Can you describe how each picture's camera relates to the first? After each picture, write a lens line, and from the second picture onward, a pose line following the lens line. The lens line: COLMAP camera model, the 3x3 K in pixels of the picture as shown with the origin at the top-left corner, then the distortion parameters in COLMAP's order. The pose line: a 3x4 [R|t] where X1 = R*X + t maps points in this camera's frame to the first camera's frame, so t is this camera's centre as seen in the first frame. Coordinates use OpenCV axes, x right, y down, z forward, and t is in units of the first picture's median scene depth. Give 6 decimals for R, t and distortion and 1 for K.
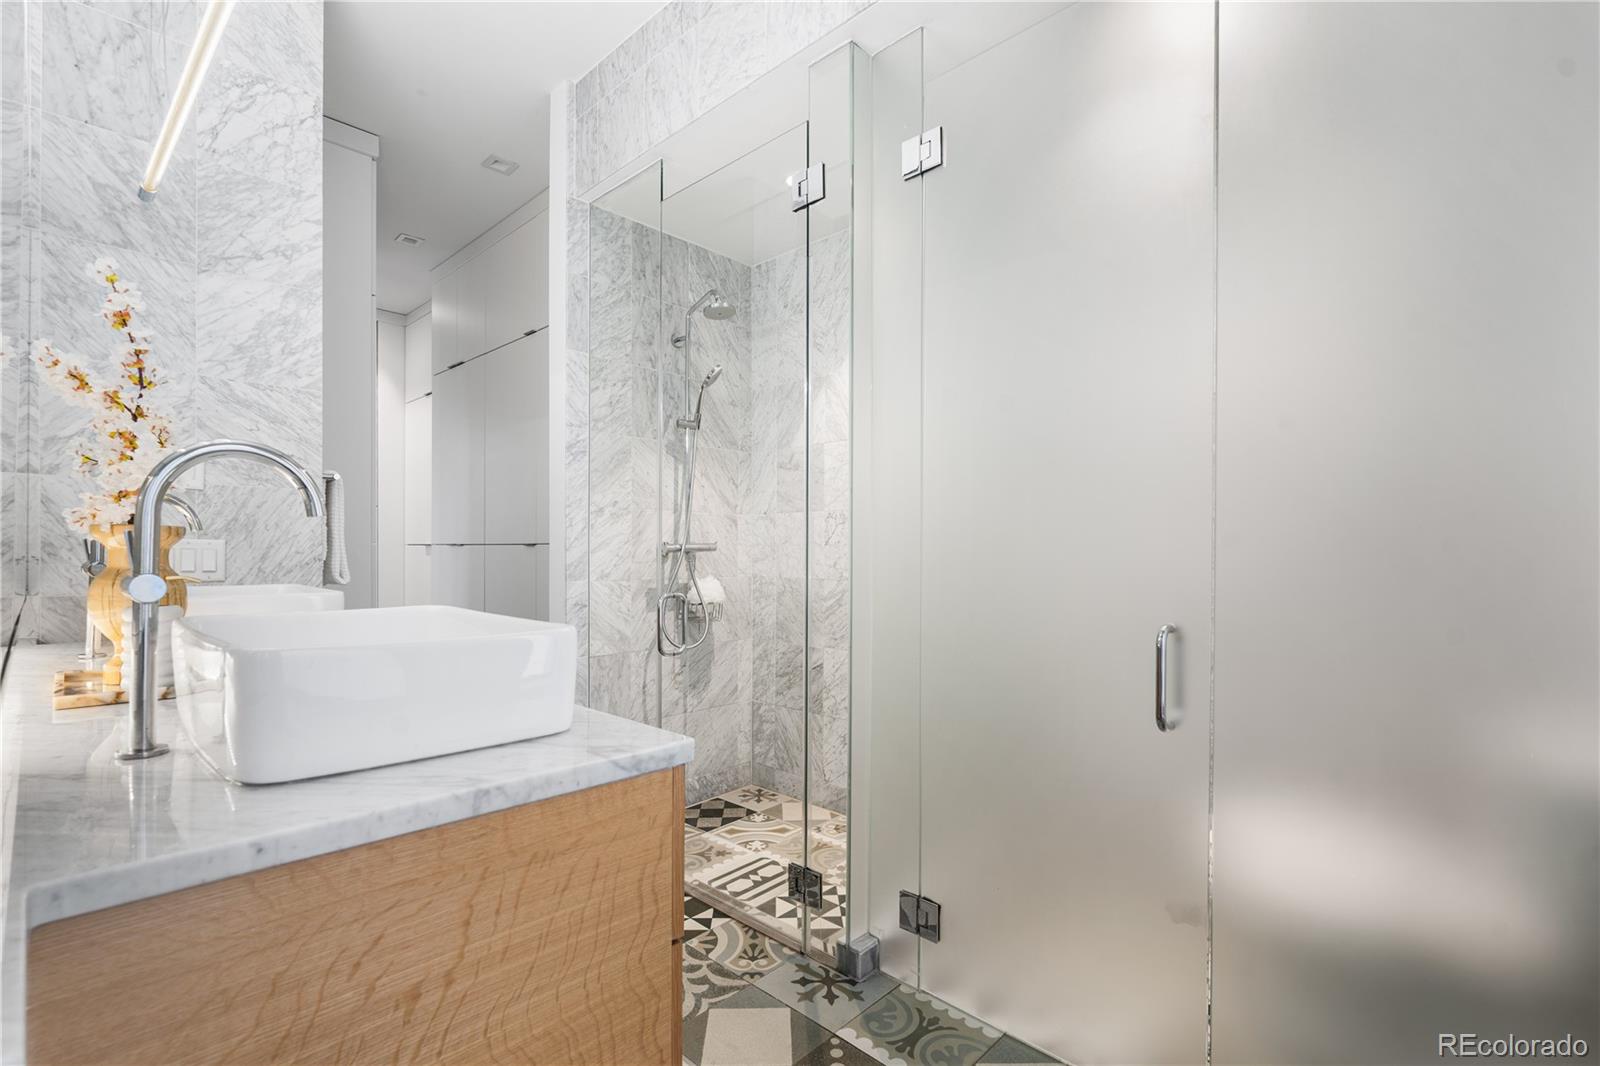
lens RADIAL K [[718.7, 0, 801.0], [0, 718.7, 547.2], [0, 0, 1]] dist [-0.003013, -0.000115]
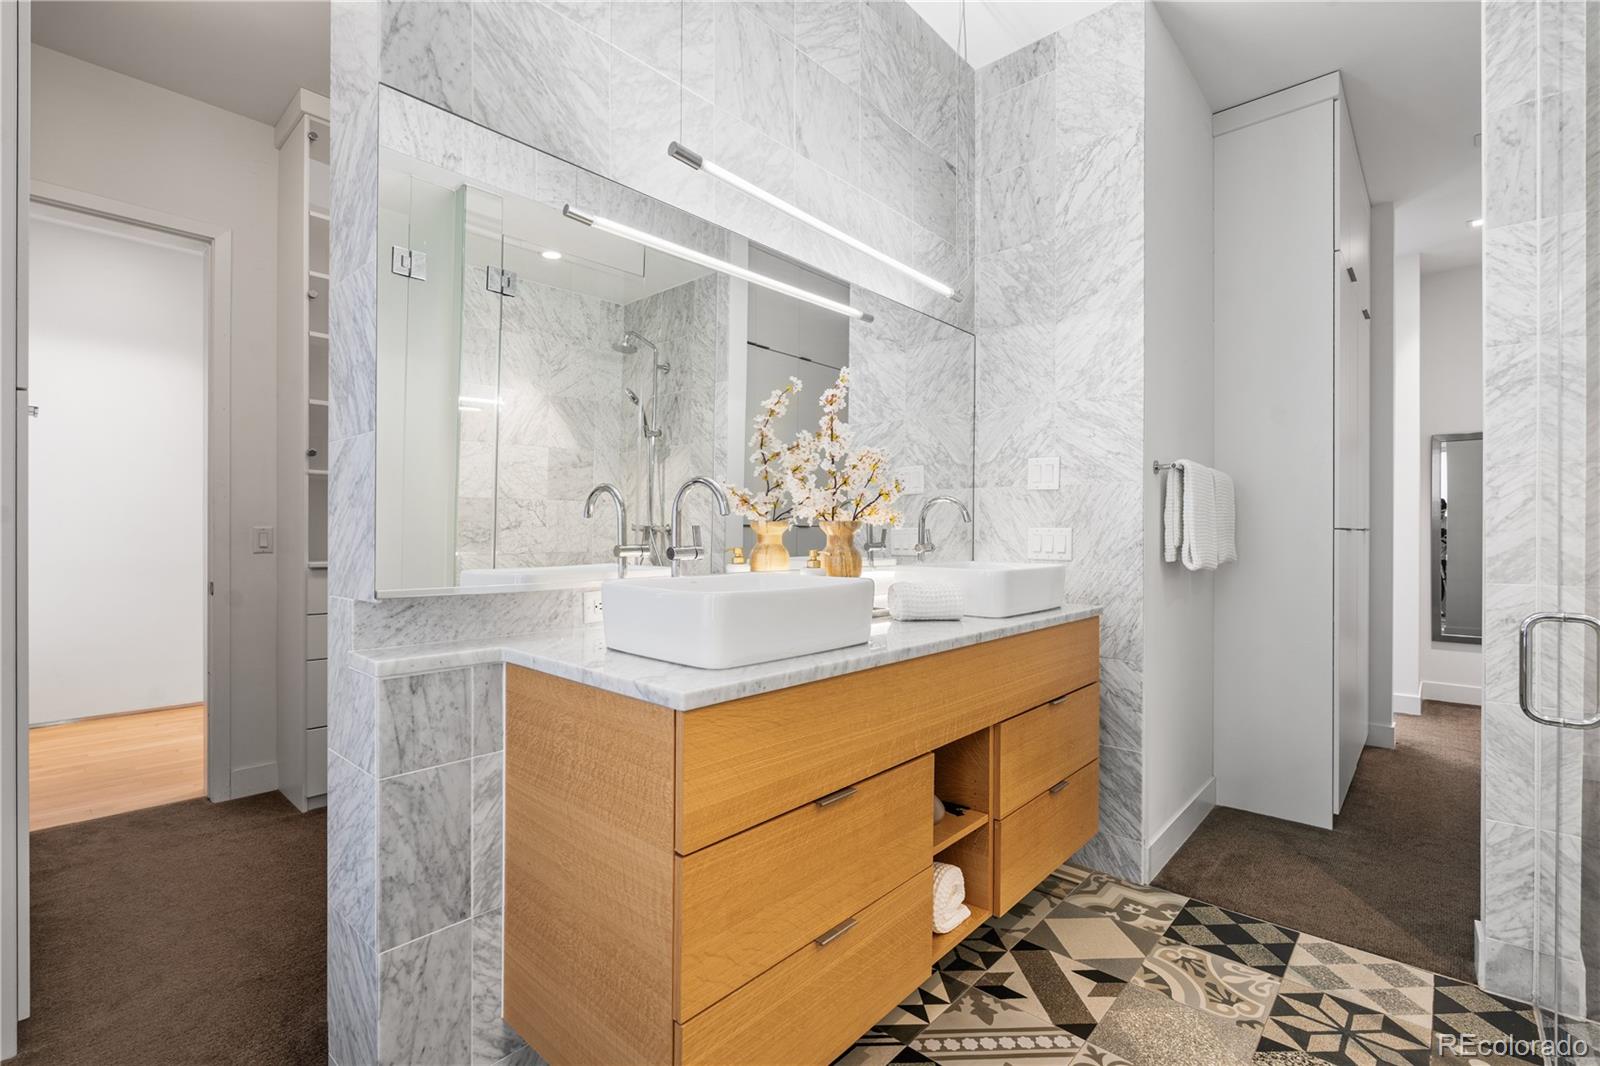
lens RADIAL K [[718.7, 0, 800.0], [0, 718.7, 530.3], [0, 0, 1]] dist [-0.003013, -0.000115]
pose [[0.014404, -0.008842, -0.999857, 0.441611], [0.004045, 0.999953, -0.008785, 0.003135], [0.999888, -0.003918, 0.014439, 0.496587]]
